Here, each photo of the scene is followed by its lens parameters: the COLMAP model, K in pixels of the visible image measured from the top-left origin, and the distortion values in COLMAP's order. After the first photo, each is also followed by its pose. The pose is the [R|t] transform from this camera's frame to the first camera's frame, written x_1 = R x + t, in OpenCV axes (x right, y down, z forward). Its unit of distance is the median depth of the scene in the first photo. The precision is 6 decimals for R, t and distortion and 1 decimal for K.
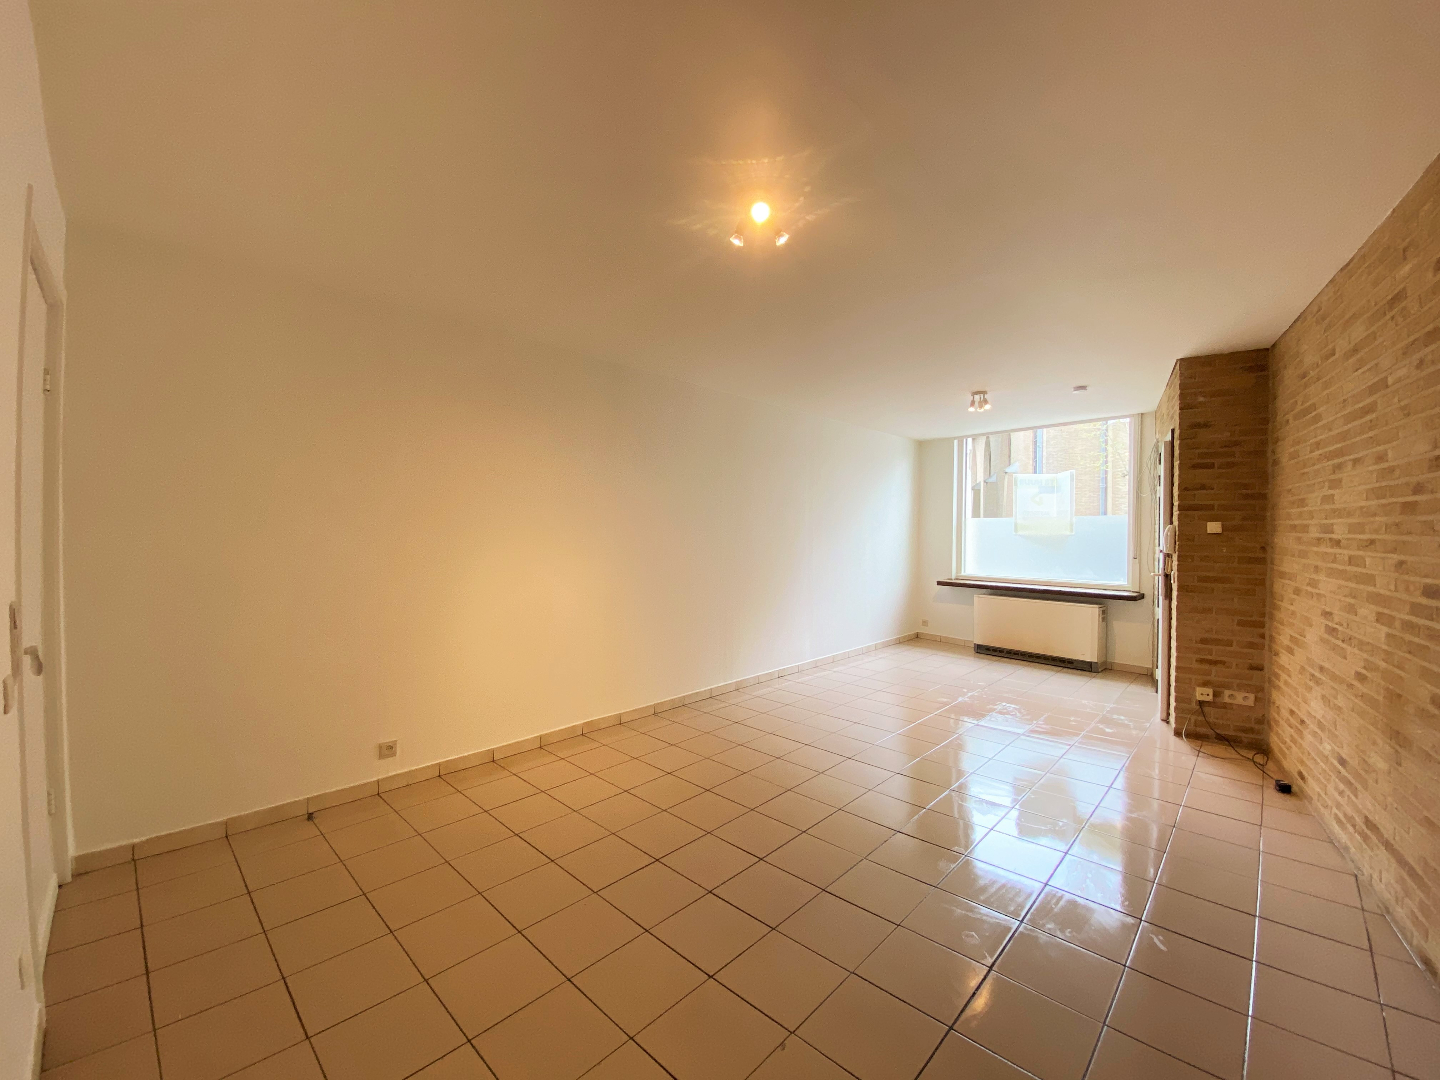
lens RADIAL K [[595.4, 0, 721.3], [0, 595.4, 536.7], [0, 0, 1]] dist [-0.012019, -0.002805]
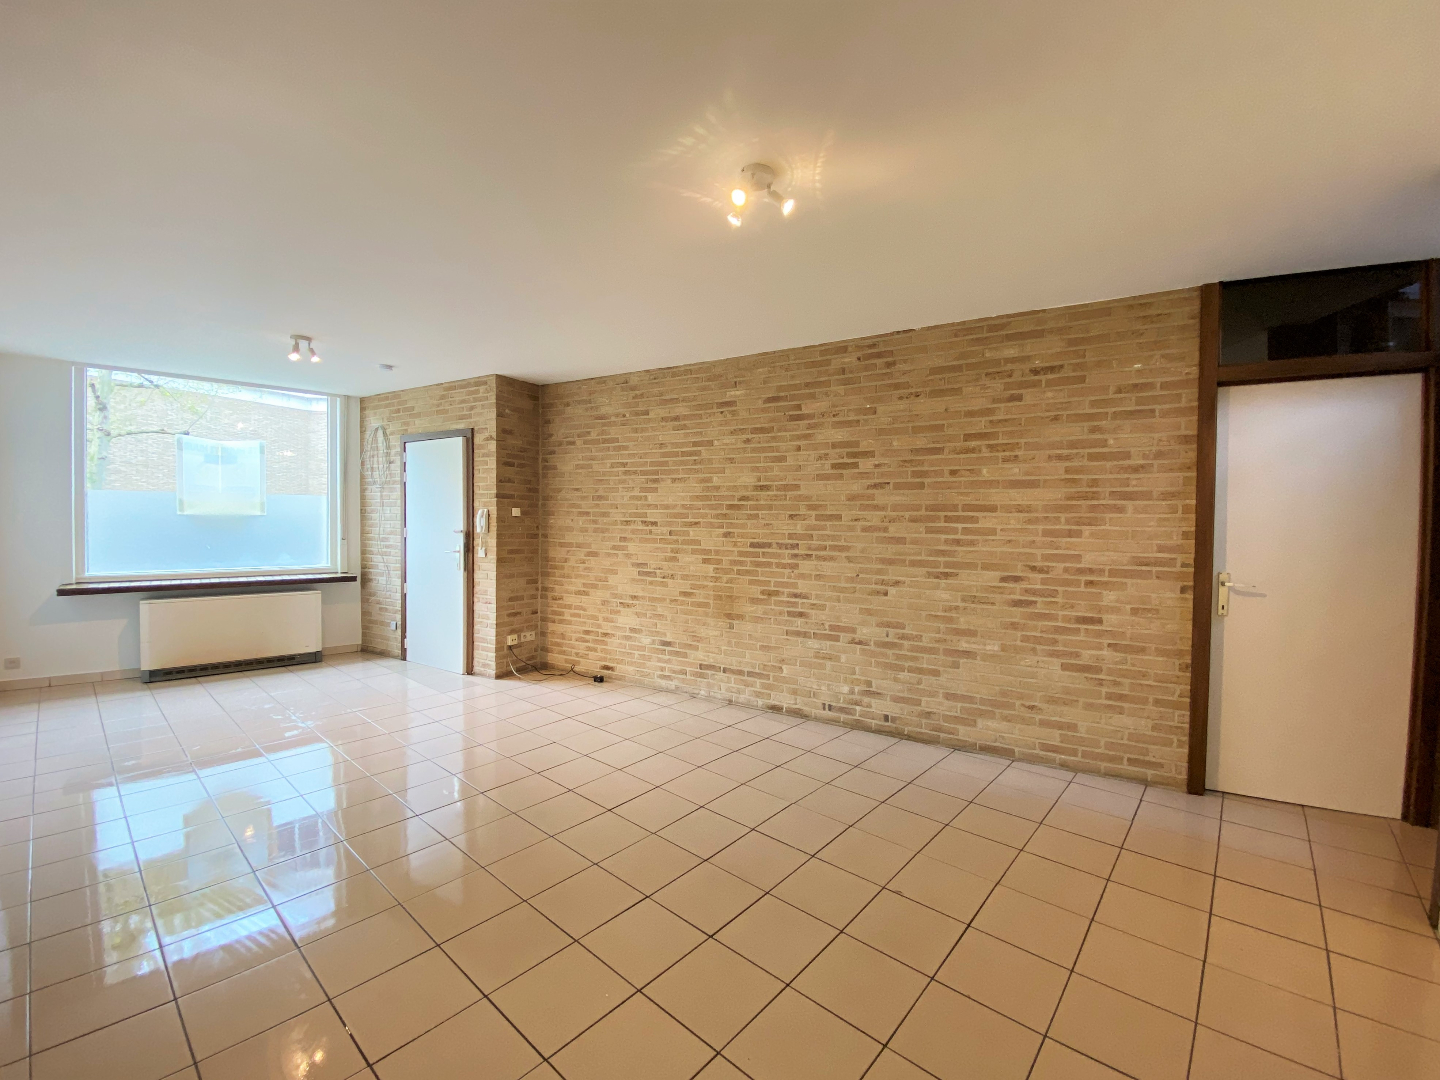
lens RADIAL K [[595.4, 0, 719.6], [0, 595.4, 535.9], [0, 0, 1]] dist [-0.012019, -0.002805]
pose [[-0.072713, -0.030676, 0.996881, -0.516087], [-0.004788, 0.999526, 0.030408, -0.004833], [-0.997341, -0.002562, -0.072826, 0.638472]]
